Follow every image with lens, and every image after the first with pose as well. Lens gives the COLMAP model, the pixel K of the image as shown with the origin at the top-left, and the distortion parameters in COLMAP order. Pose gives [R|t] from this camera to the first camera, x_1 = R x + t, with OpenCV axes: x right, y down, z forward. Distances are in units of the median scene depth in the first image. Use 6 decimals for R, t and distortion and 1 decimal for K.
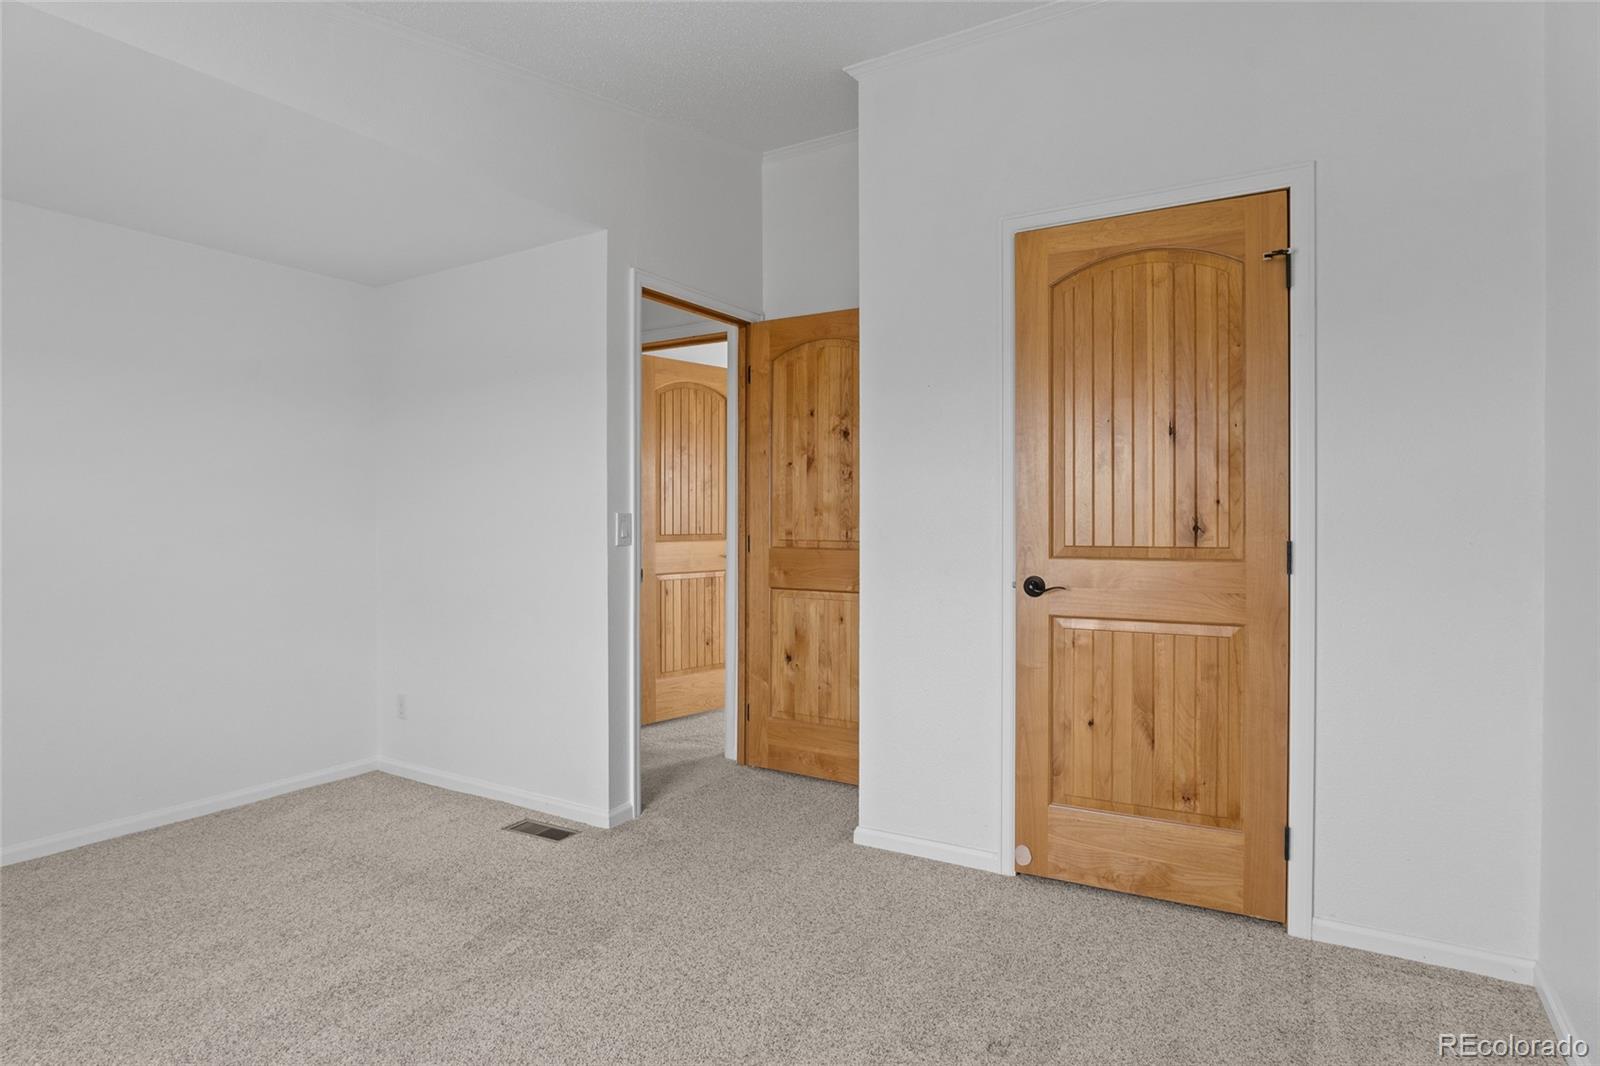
lens RADIAL K [[868.4, 0, 832.2], [0, 868.4, 527.4], [0, 0, 1]] dist [-0.033964, 0.009542]
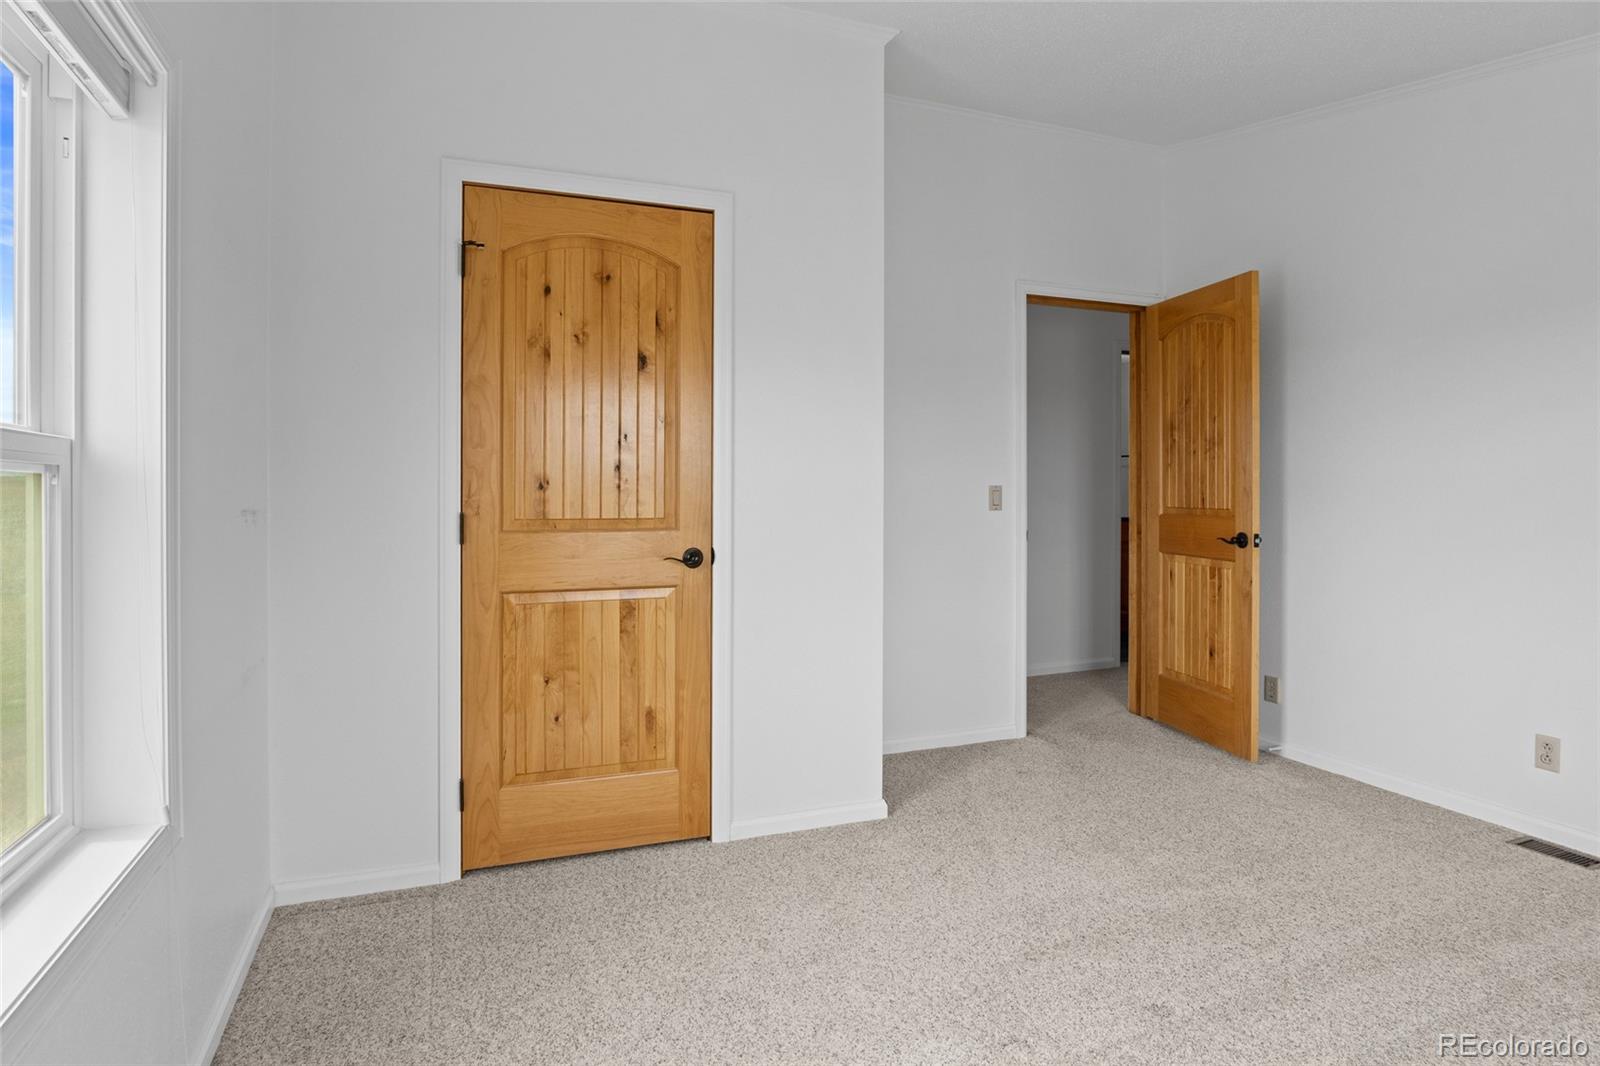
lens RADIAL K [[868.4, 0, 768.0], [0, 868.4, 508.5], [0, 0, 1]] dist [-0.033964, 0.009542]
pose [[0.609503, -0.016744, 0.792607, -0.361117], [0.009408, 0.999859, 0.013887, -0.002907], [-0.792728, -0.001007, 0.609575, 0.211349]]
